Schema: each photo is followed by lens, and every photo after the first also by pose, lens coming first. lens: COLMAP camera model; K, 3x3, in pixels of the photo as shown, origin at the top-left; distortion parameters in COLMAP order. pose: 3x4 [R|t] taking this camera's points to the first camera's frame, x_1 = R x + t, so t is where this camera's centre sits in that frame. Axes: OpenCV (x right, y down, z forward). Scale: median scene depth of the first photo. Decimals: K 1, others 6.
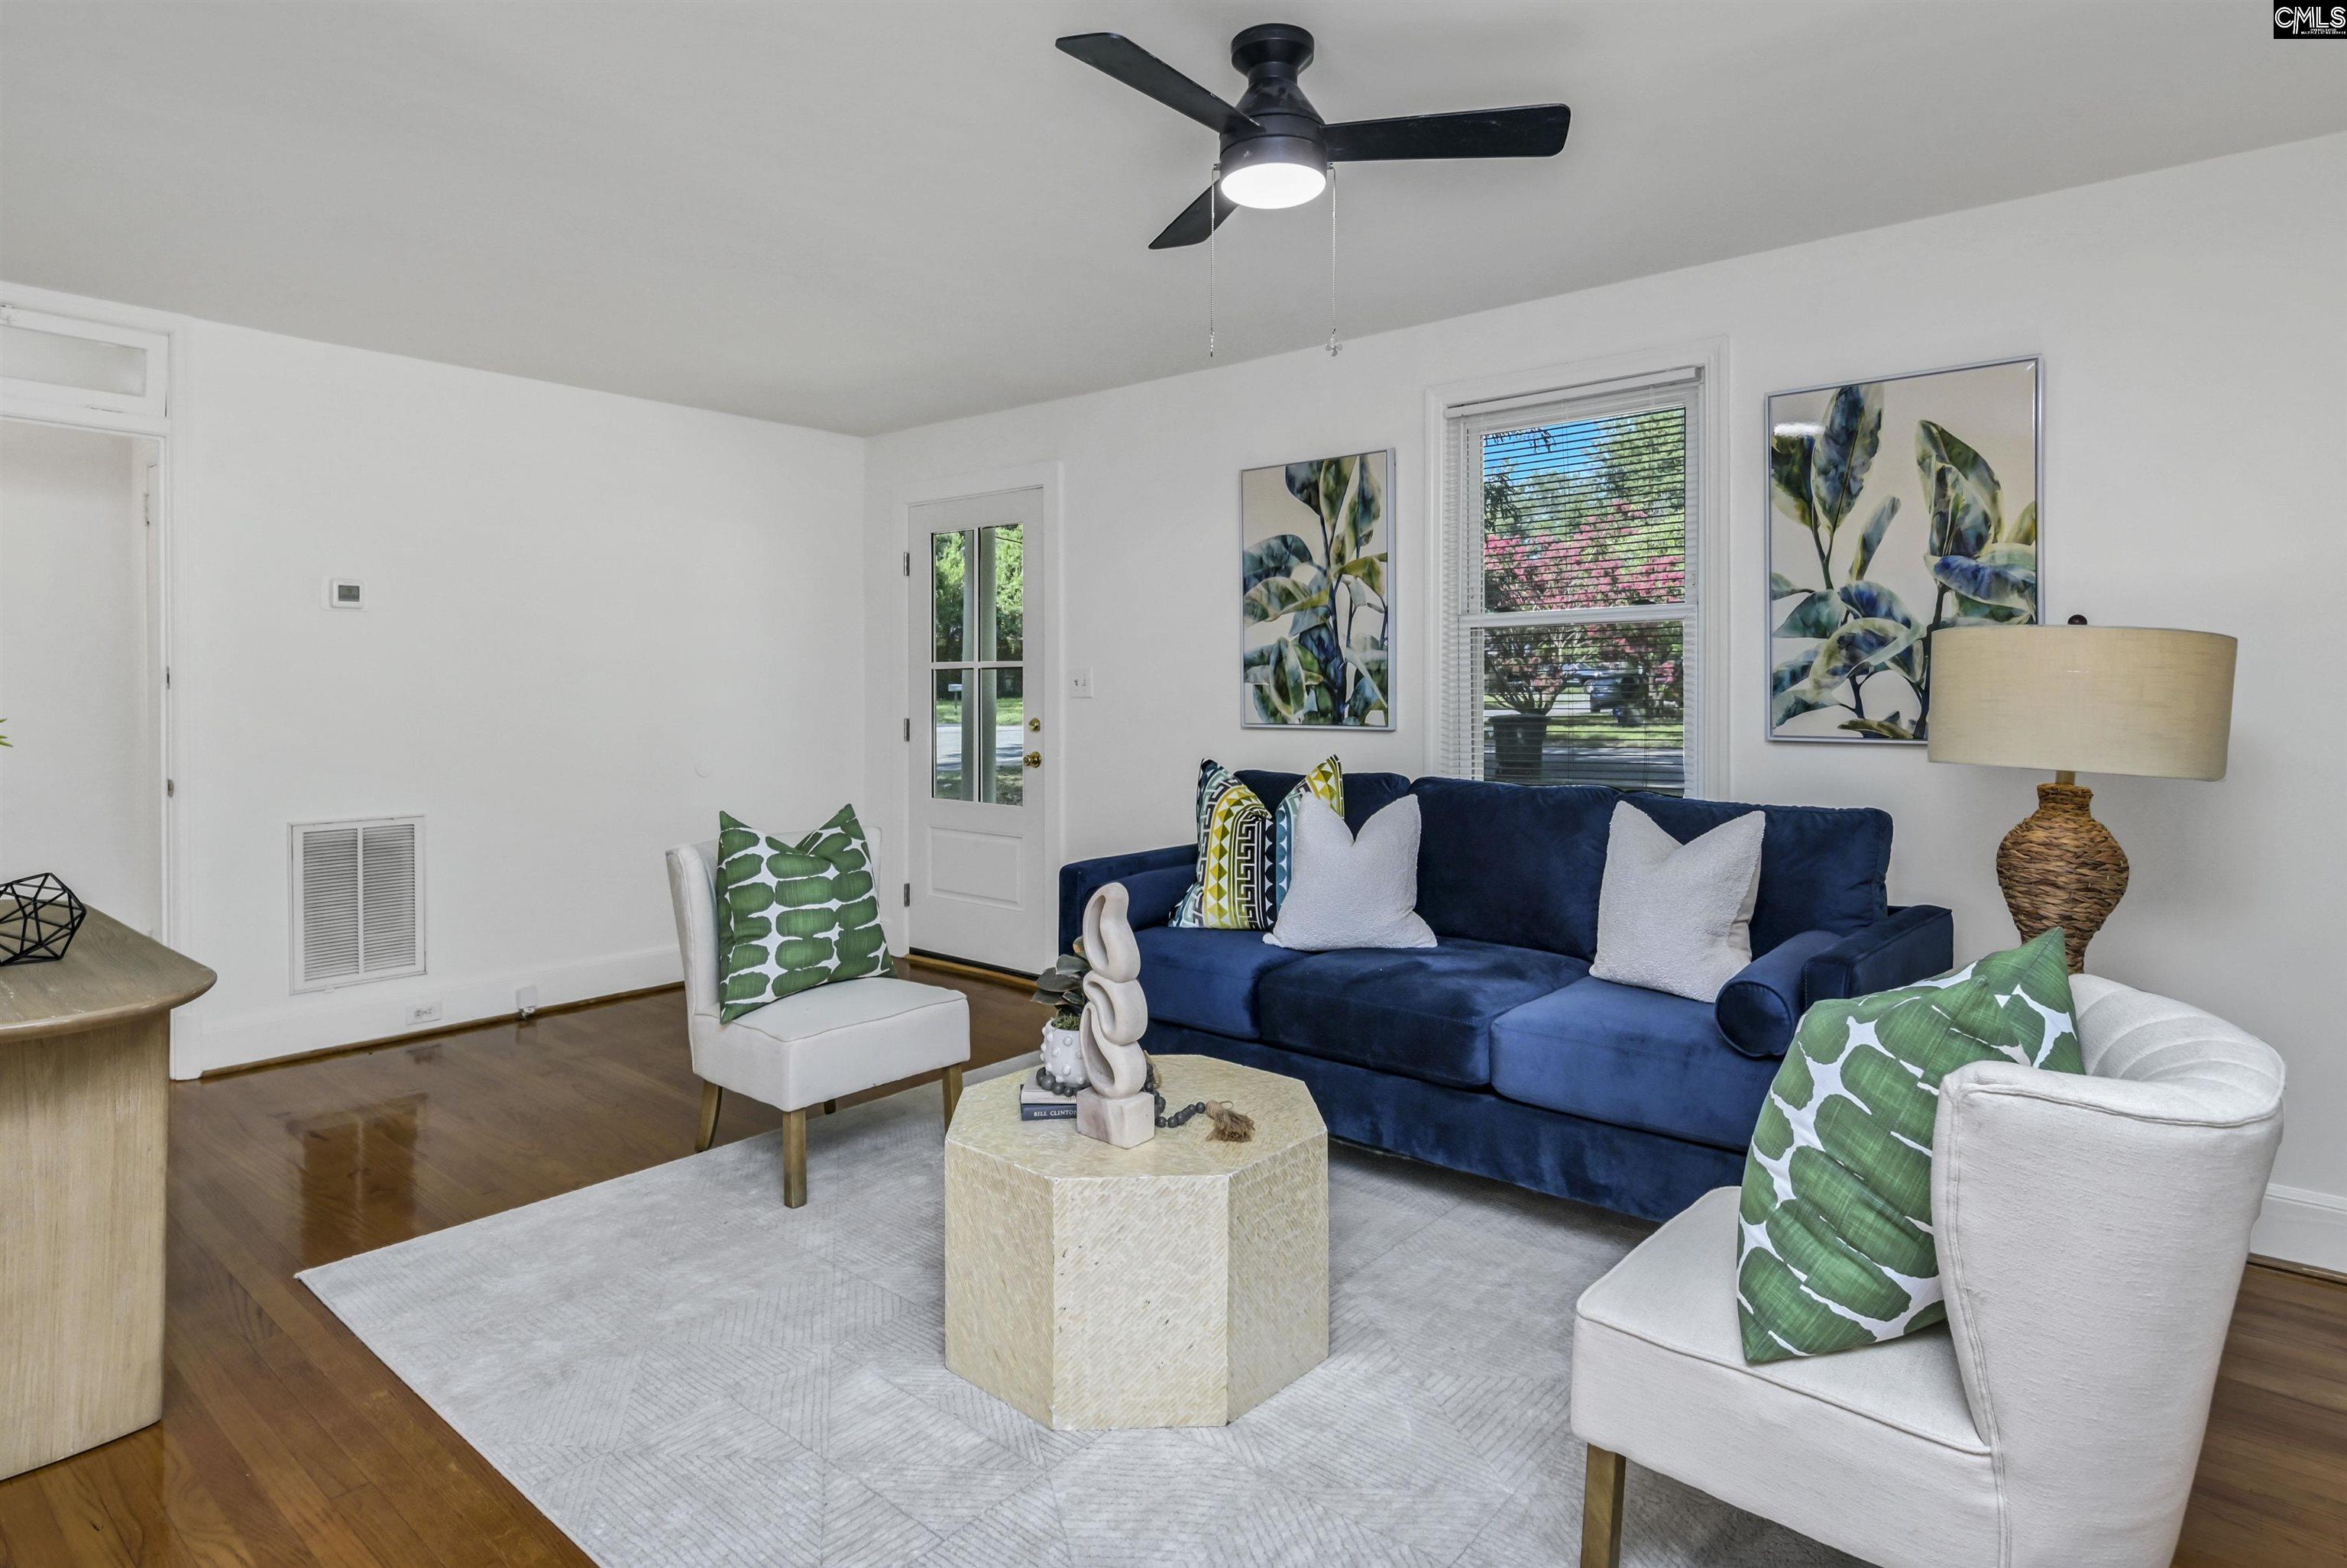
lens RADIAL K [[1289.1, 0, 1167.9], [0, 1289.1, 696.4], [0, 0, 1]] dist [0.005199, 0.000515]
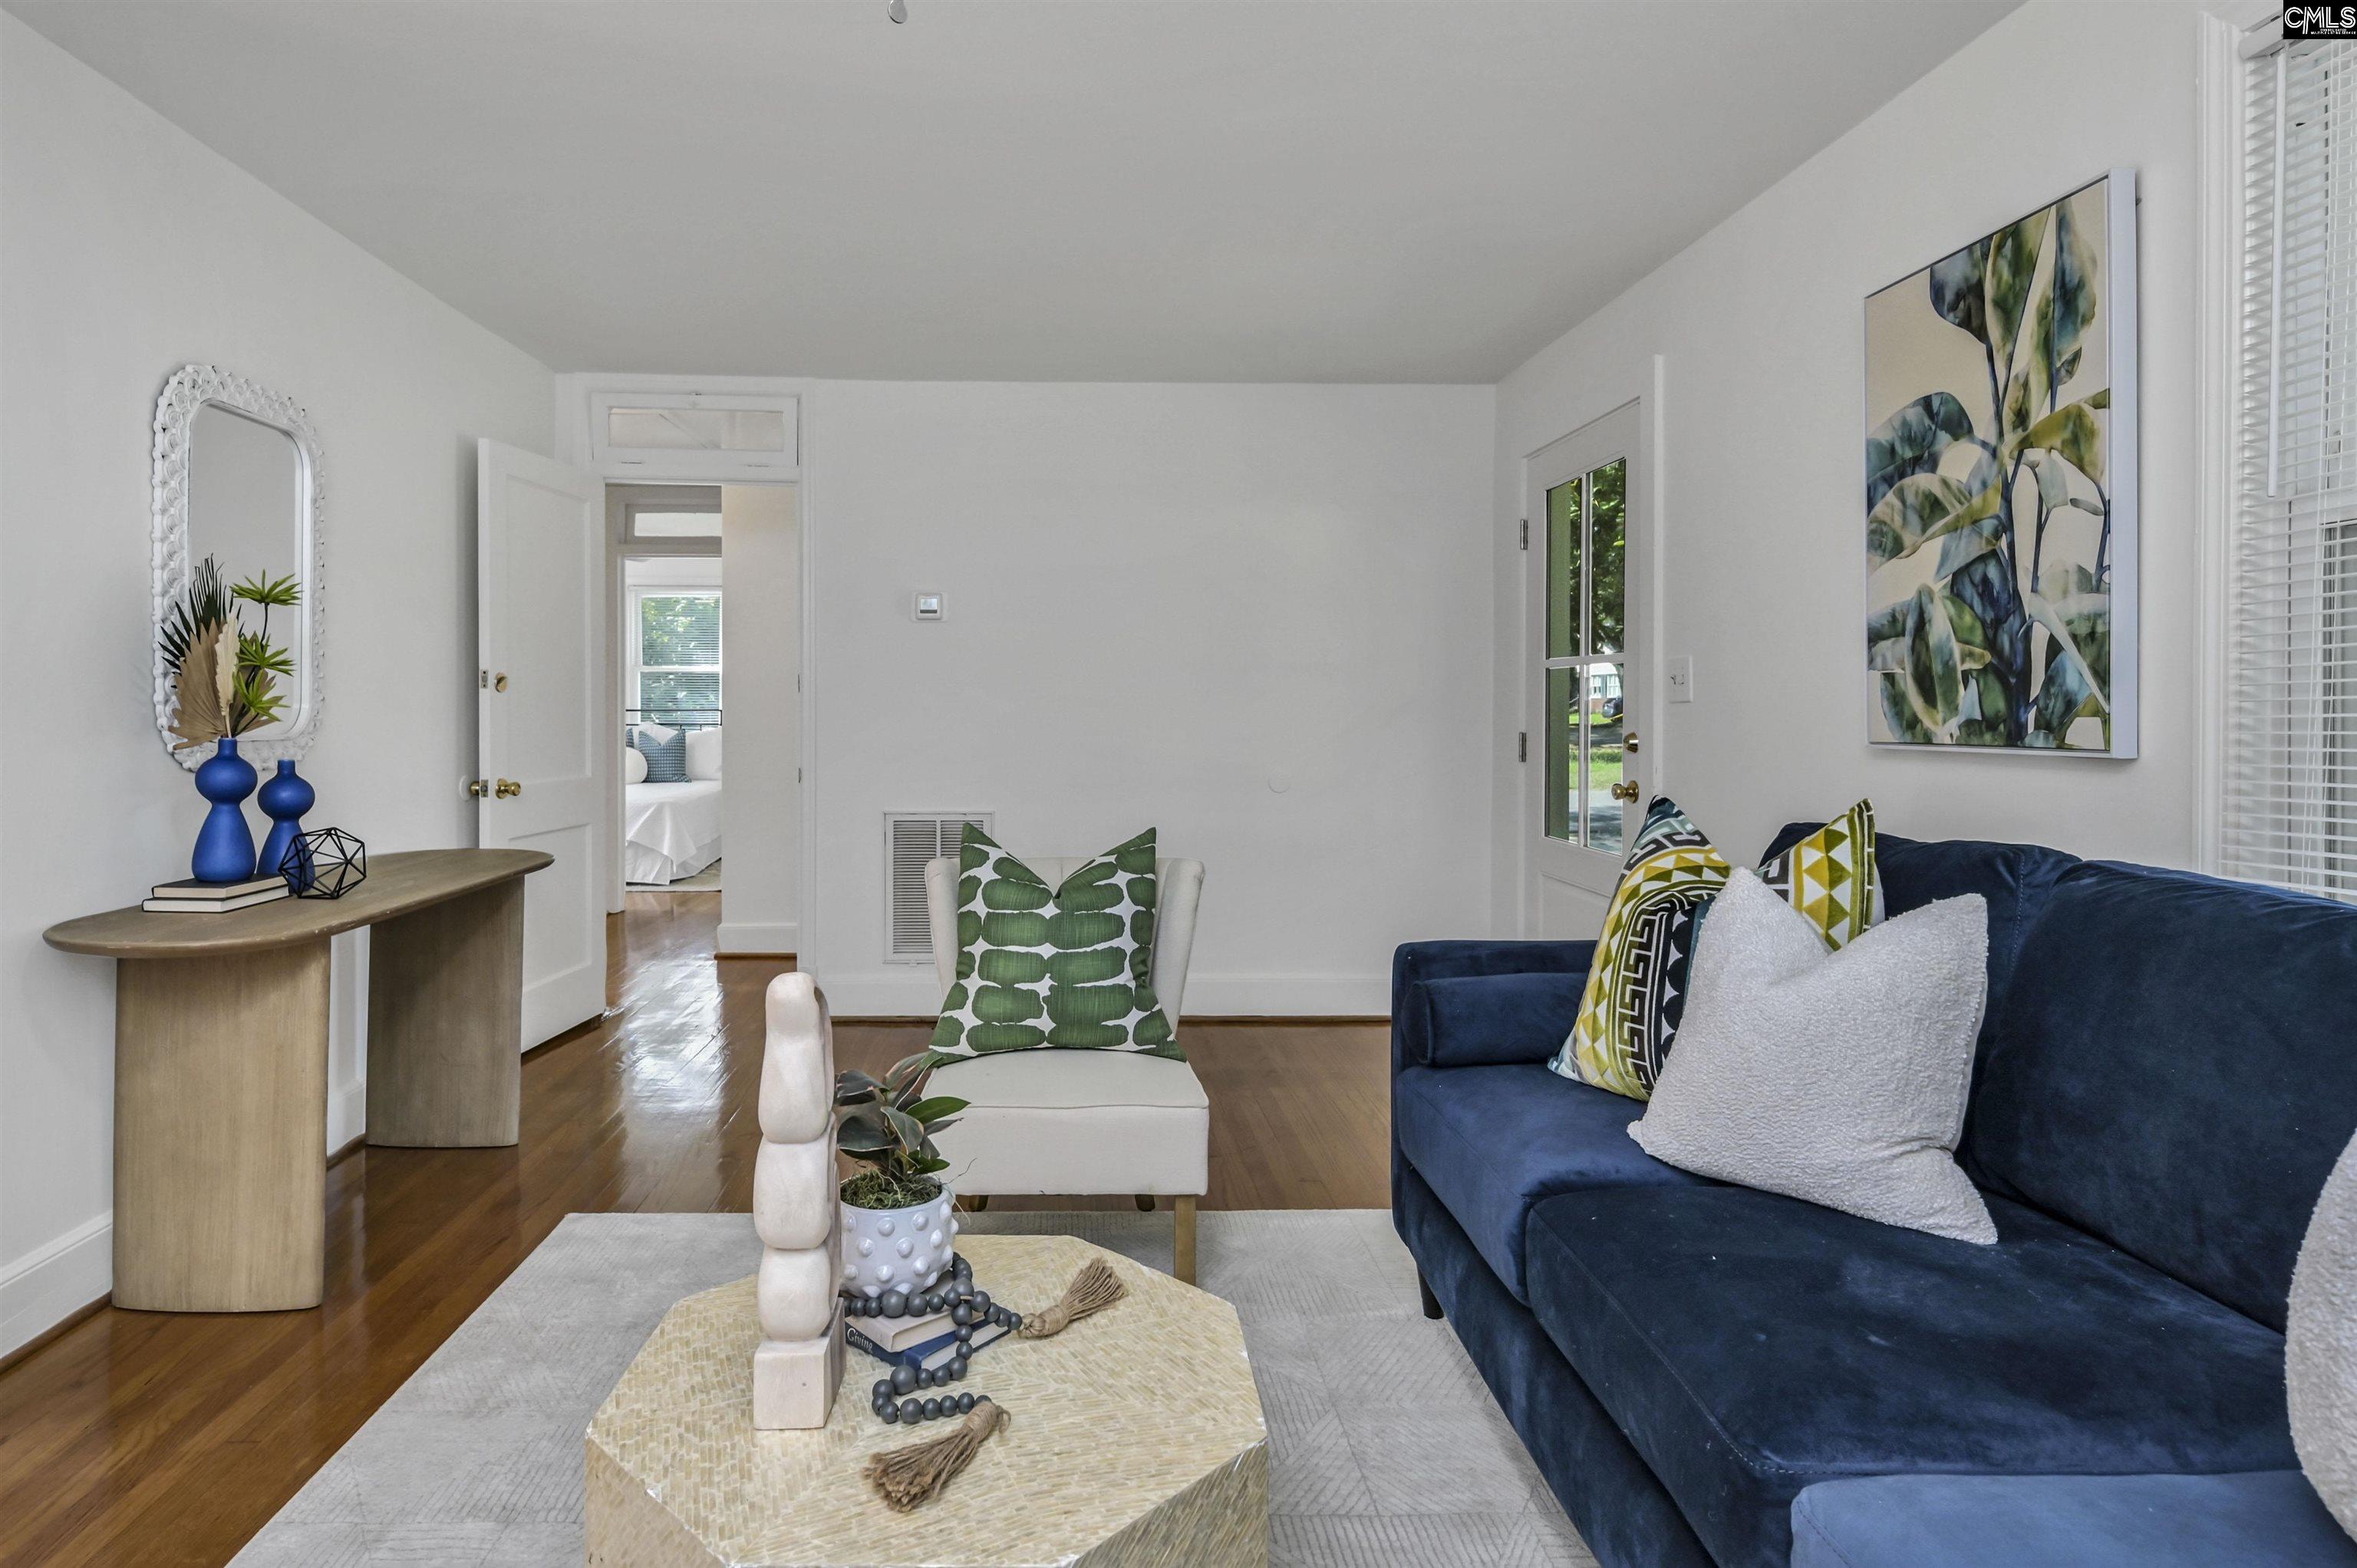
lens RADIAL K [[1278.3, 0, 1049.7], [0, 1278.3, 717.4], [0, 0, 1]] dist [0.004874, -0.000551]
pose [[0.658710, 0.006967, -0.752364, 0.288188], [-0.008538, 0.999962, 0.001784, 0.014294], [0.752348, 0.005248, 0.658745, 0.416728]]
